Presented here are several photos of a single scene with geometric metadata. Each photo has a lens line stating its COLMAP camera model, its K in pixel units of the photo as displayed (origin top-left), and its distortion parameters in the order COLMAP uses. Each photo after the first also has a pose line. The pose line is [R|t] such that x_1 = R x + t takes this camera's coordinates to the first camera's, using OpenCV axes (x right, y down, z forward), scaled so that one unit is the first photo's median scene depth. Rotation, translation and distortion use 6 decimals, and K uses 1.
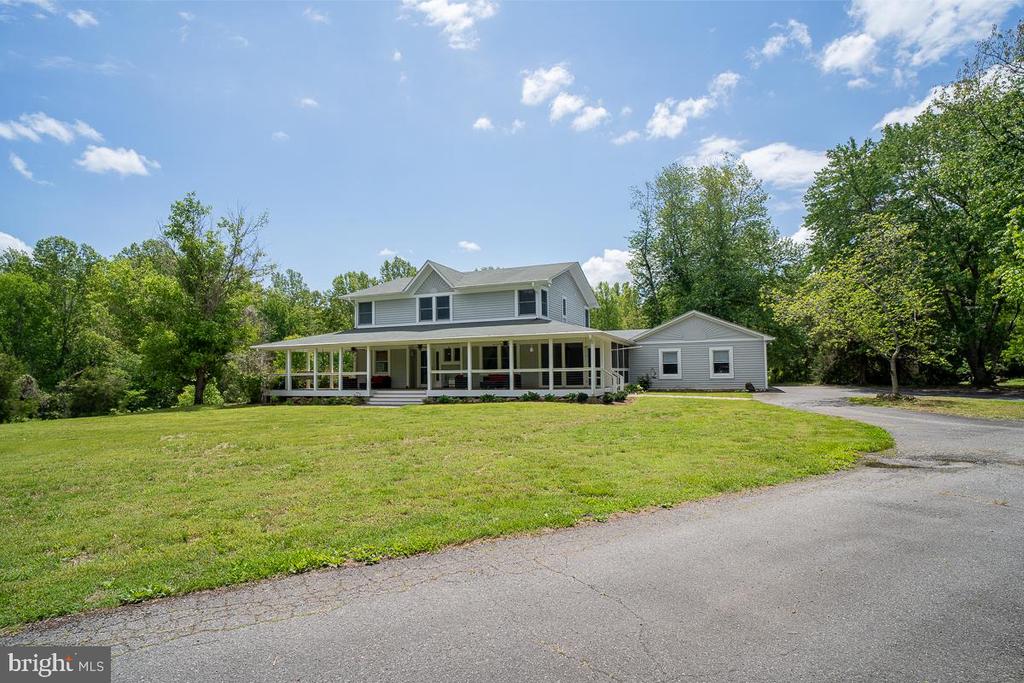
lens RADIAL K [[531.3, 0, 518.1], [0, 531.3, 348.7], [0, 0, 1]] dist [-0.030136, 0.001210]
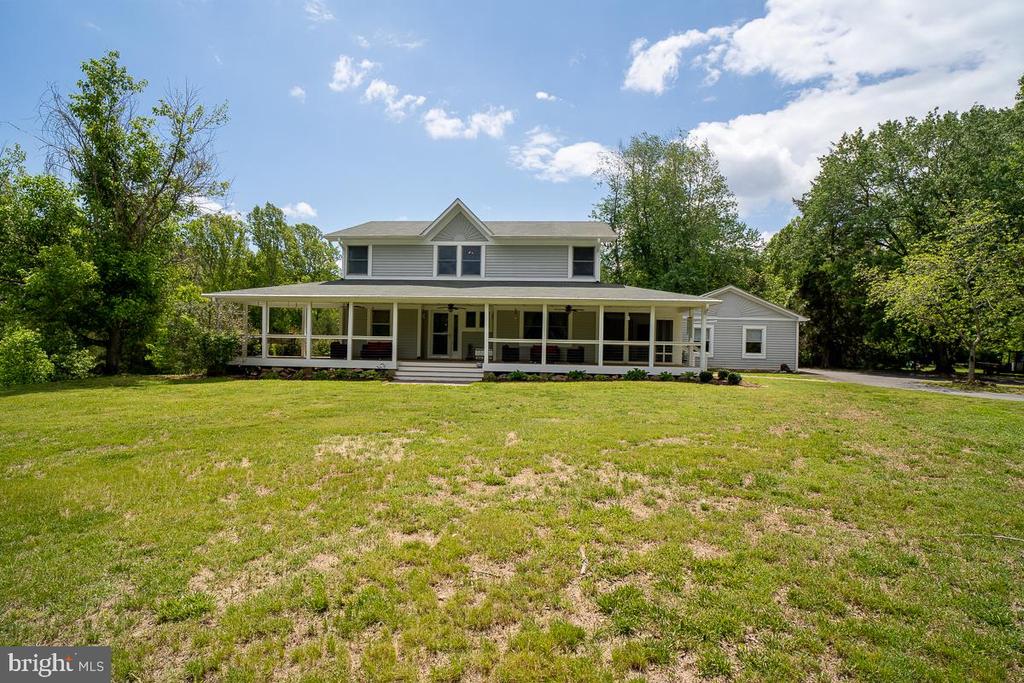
lens RADIAL K [[531.3, 0, 518.1], [0, 531.3, 348.7], [0, 0, 1]] dist [-0.030136, 0.001210]
pose [[0.955306, 0.033576, 0.293705, -0.307537], [-0.048348, 0.997897, 0.043180, 0.018006], [-0.291638, -0.055450, 0.954920, 0.208180]]
